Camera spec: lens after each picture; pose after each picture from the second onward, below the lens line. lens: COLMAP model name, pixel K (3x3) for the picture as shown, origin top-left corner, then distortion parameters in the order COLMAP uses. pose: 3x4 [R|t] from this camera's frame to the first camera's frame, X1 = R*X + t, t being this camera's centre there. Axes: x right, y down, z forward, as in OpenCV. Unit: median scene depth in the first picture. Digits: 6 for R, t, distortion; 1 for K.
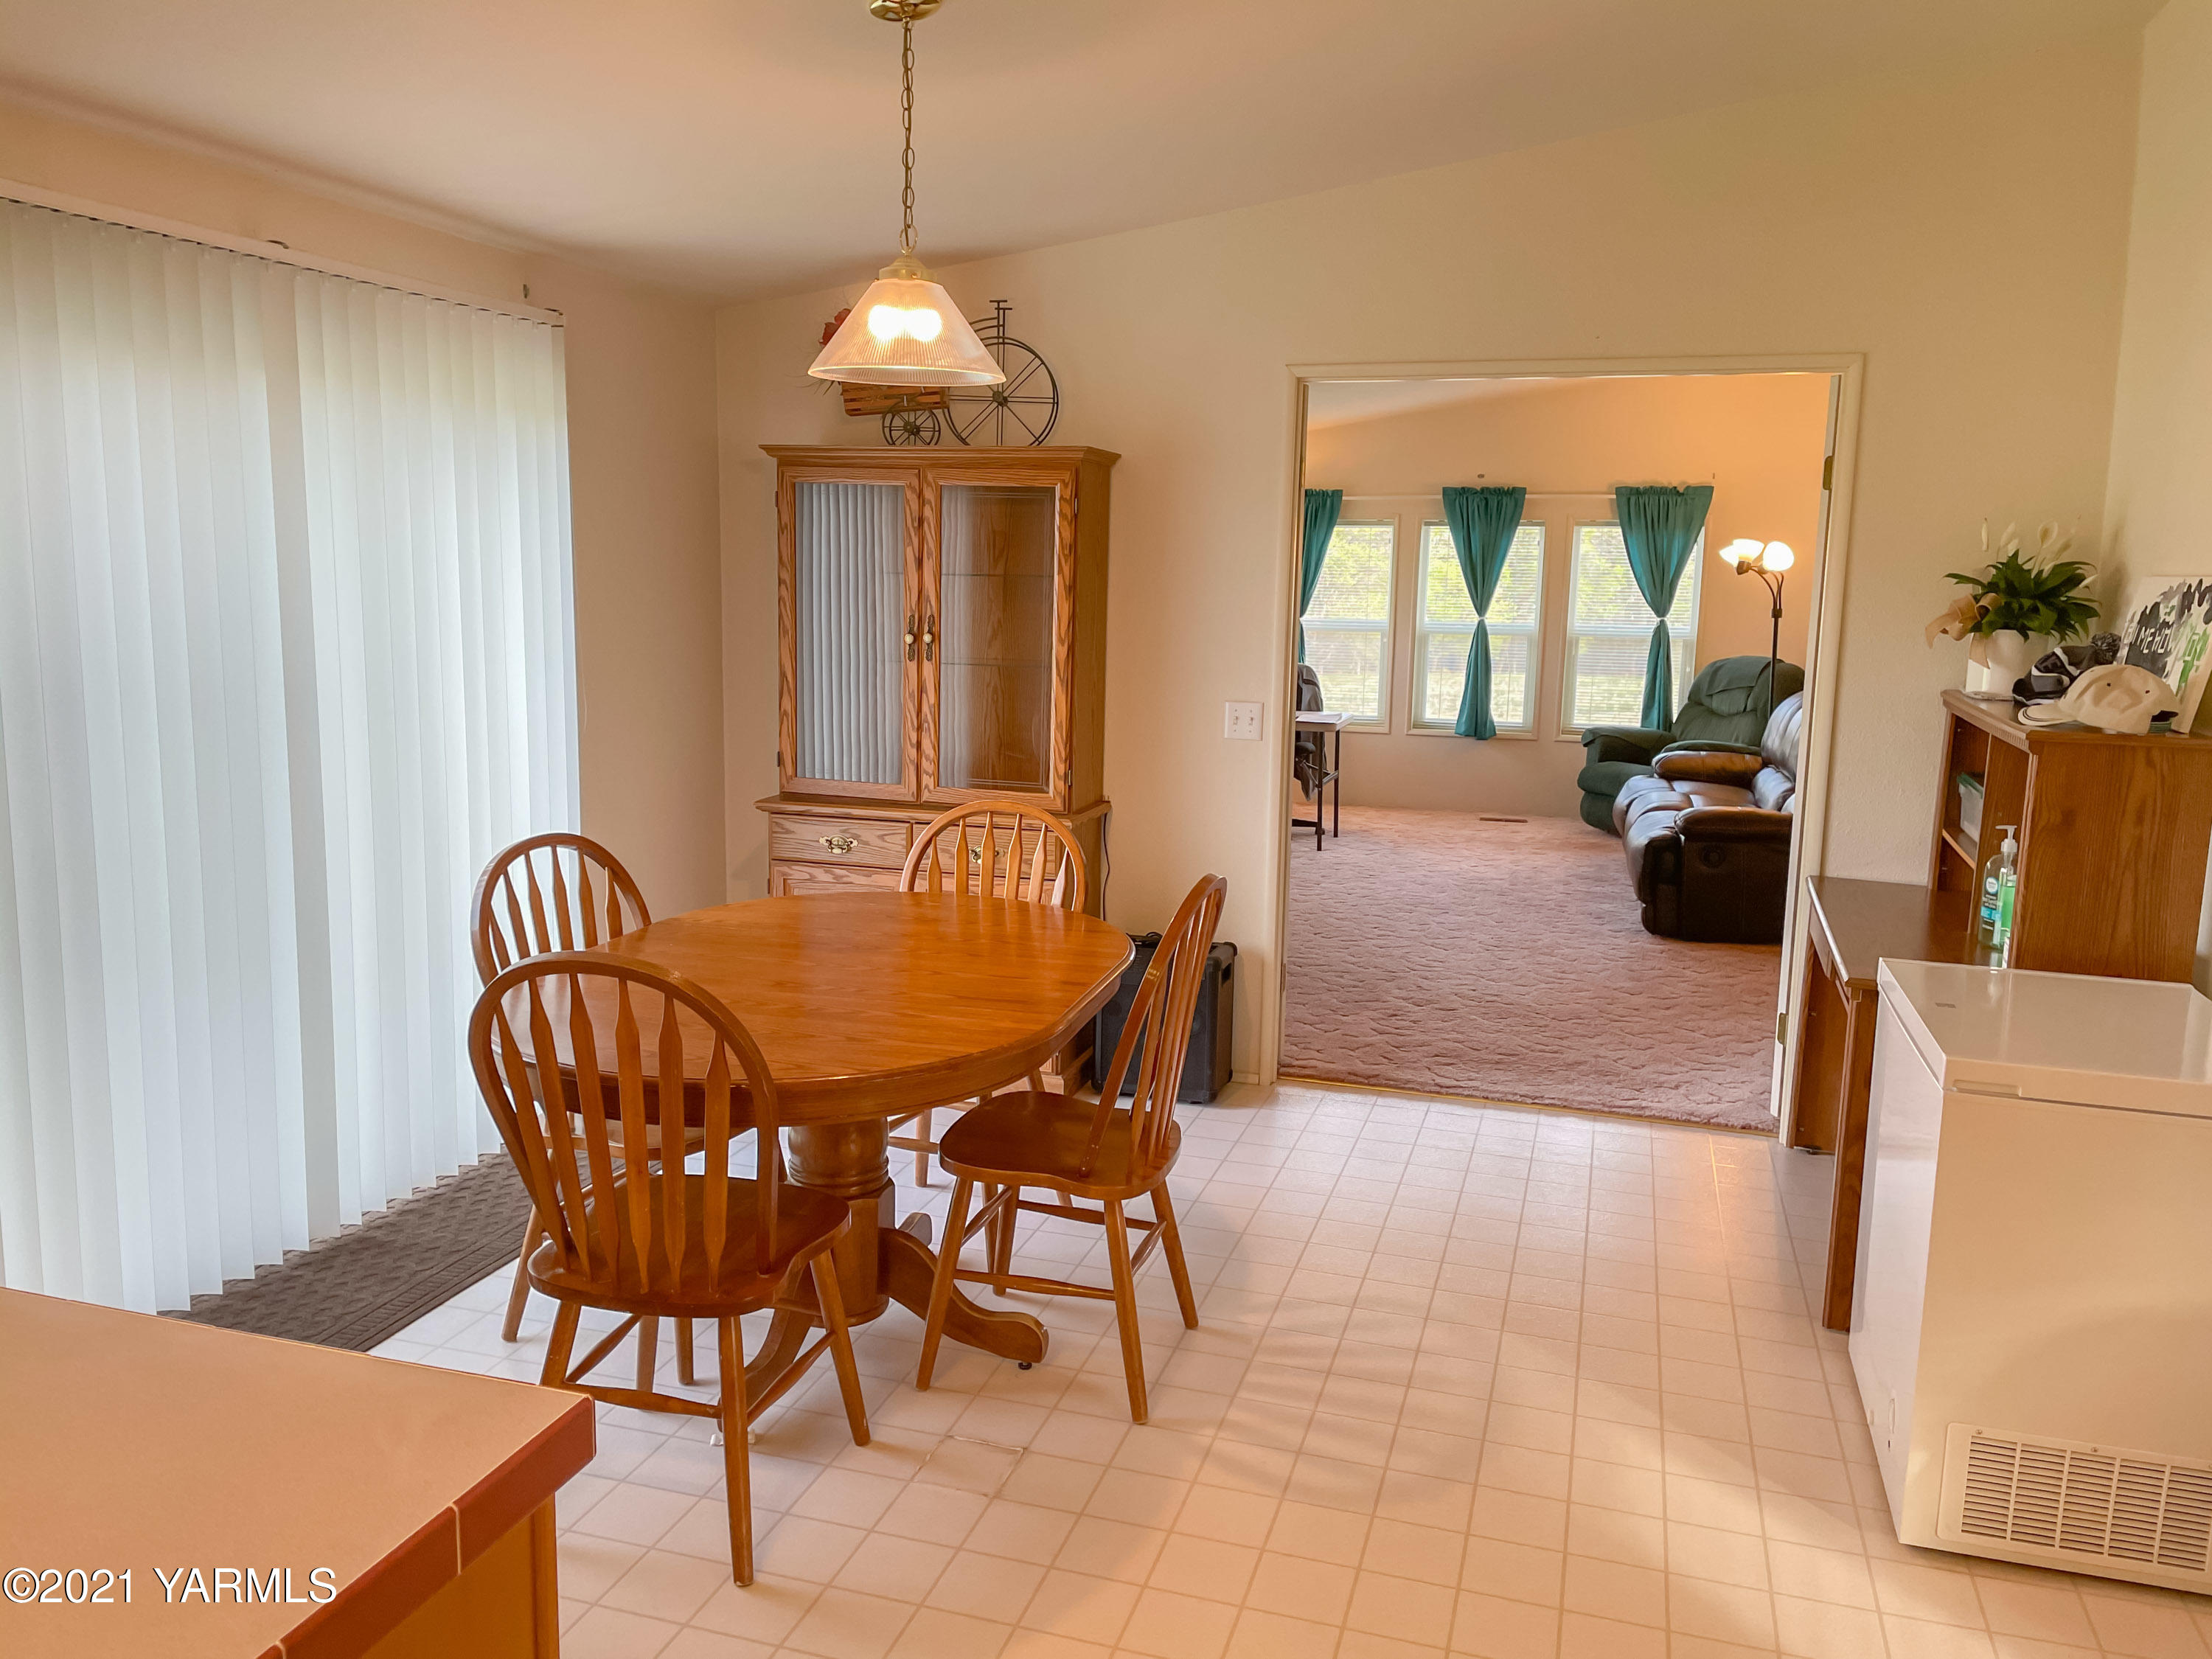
lens RADIAL K [[1664.6, 0, 1098.5], [0, 1664.6, 825.3], [0, 0, 1]] dist [0.055444, -0.013118]
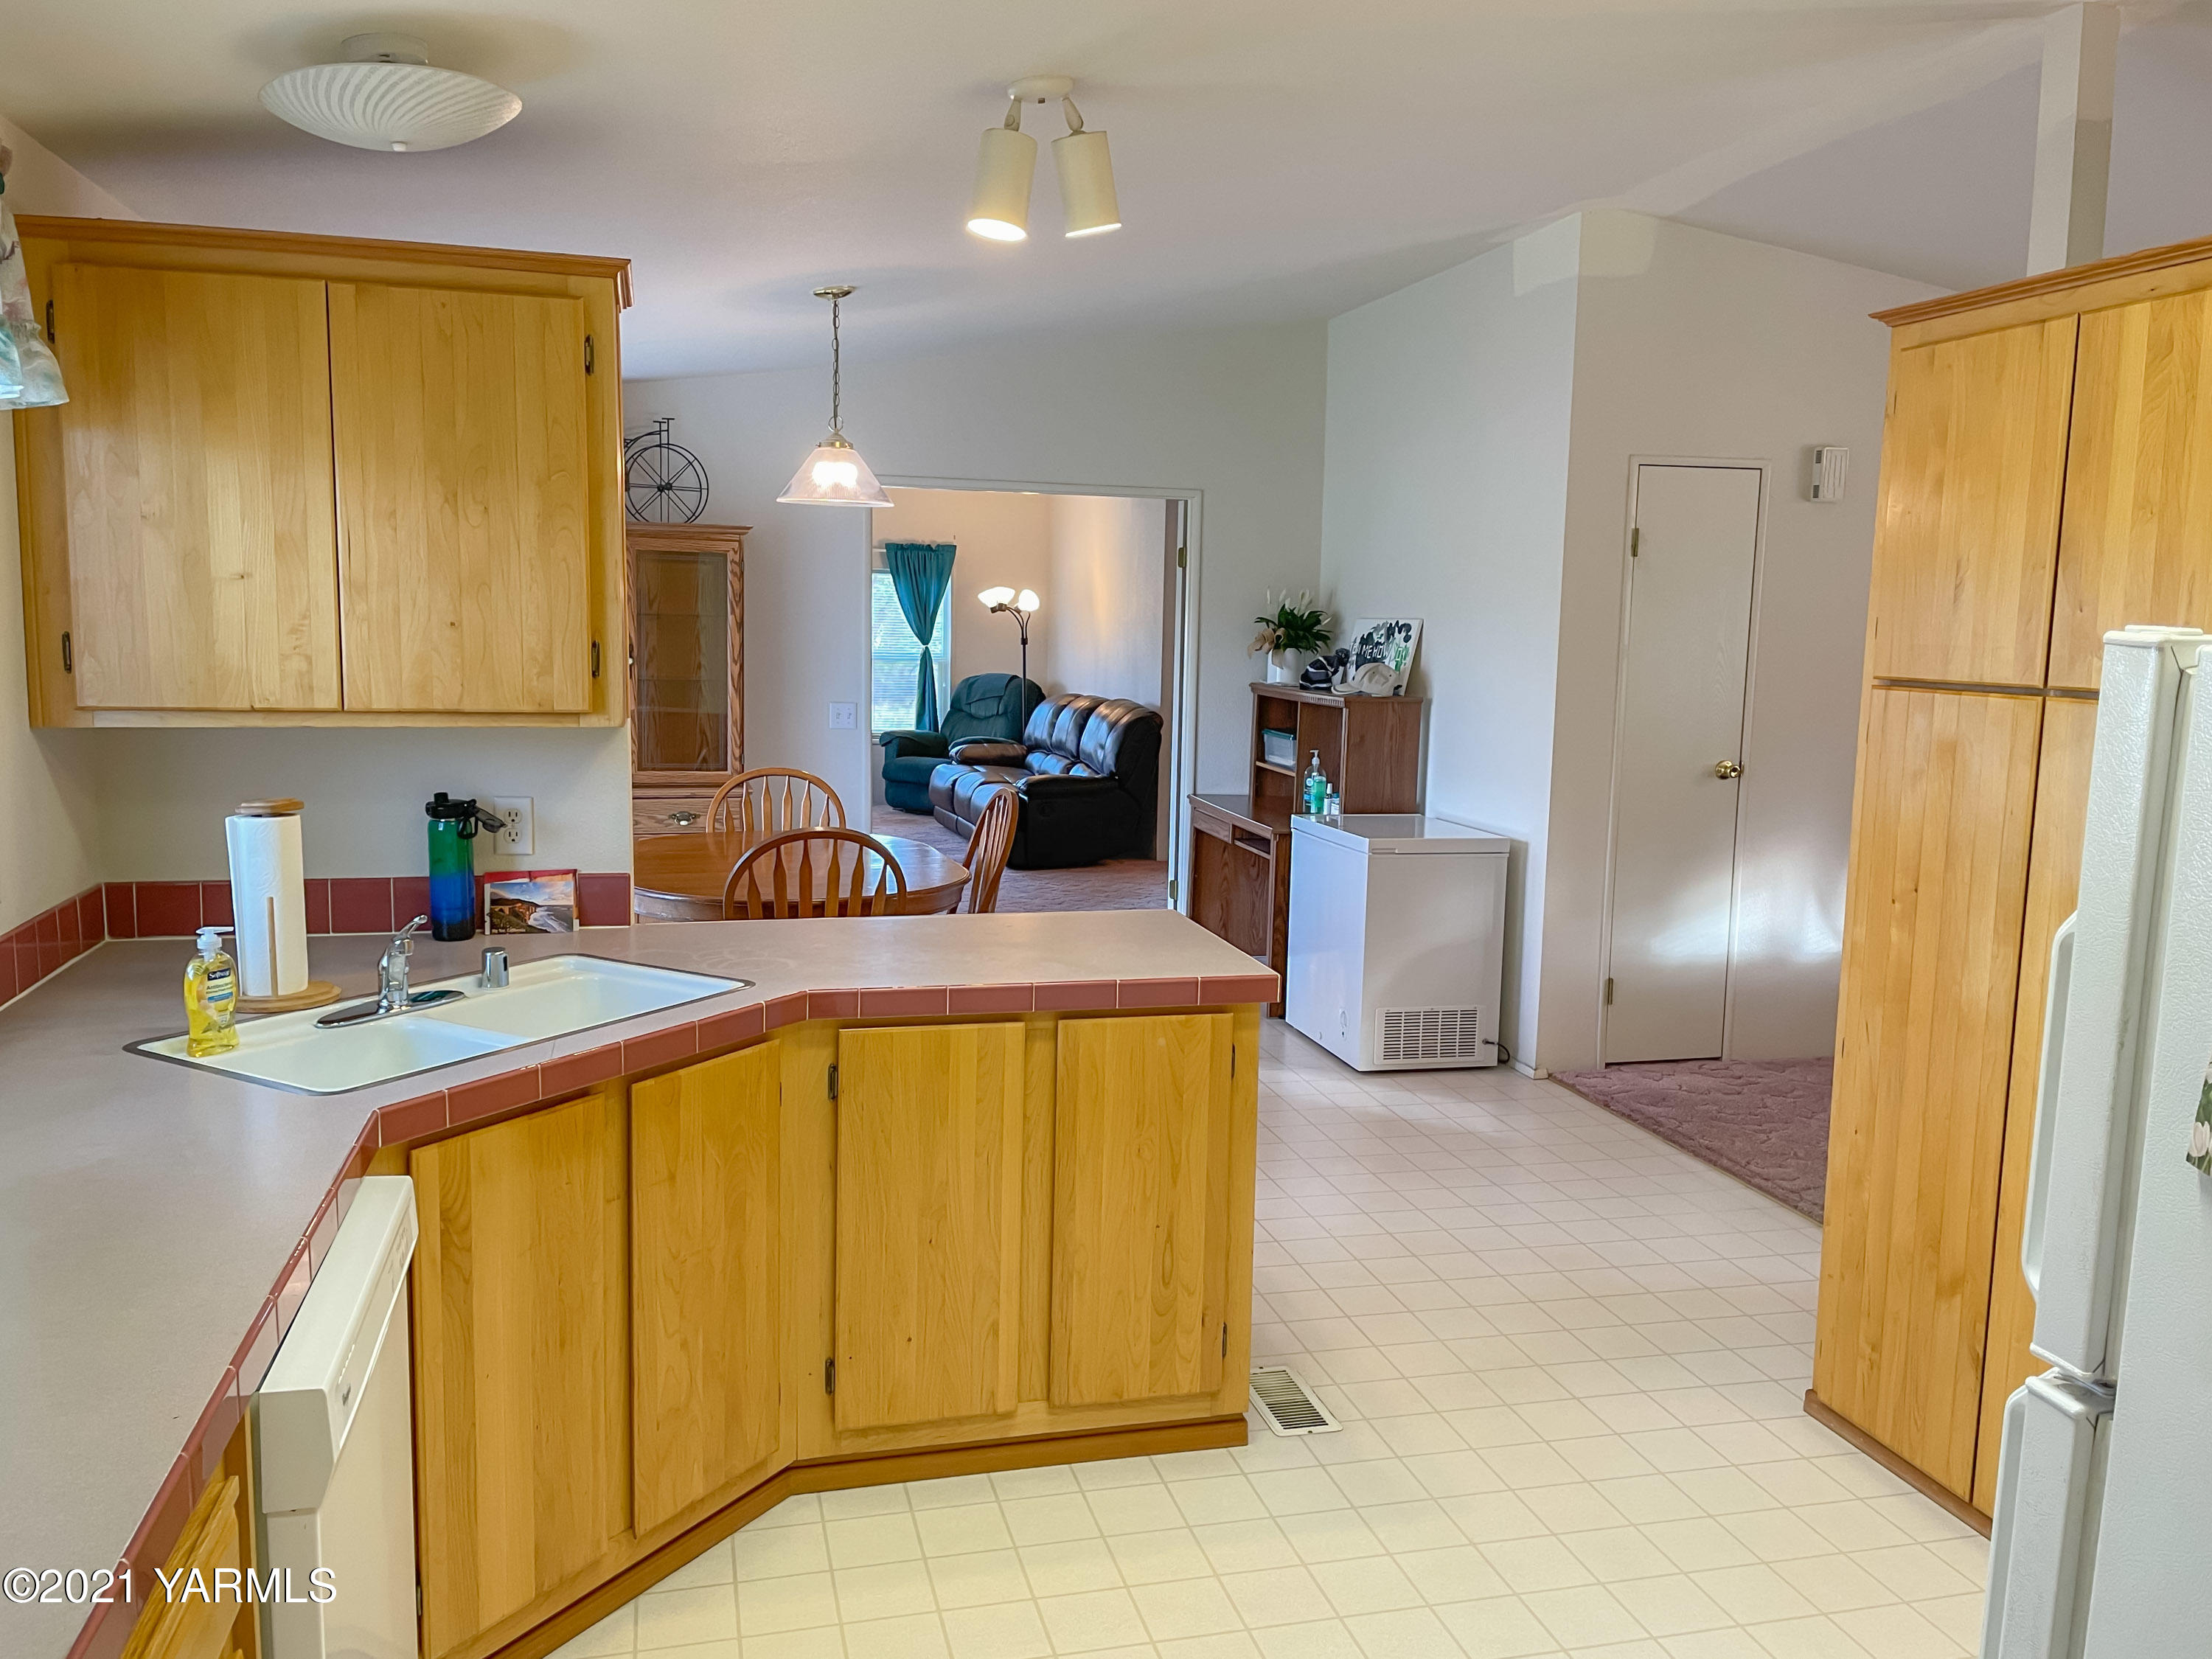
lens RADIAL K [[1664.6, 0, 1111.0], [0, 1664.6, 828.5], [0, 0, 1]] dist [0.055444, -0.013118]
pose [[0.847387, -0.068760, 0.526505, -0.546545], [0.077339, 0.996988, 0.005731, 0.050423], [-0.525314, 0.035863, 0.850152, -0.395810]]
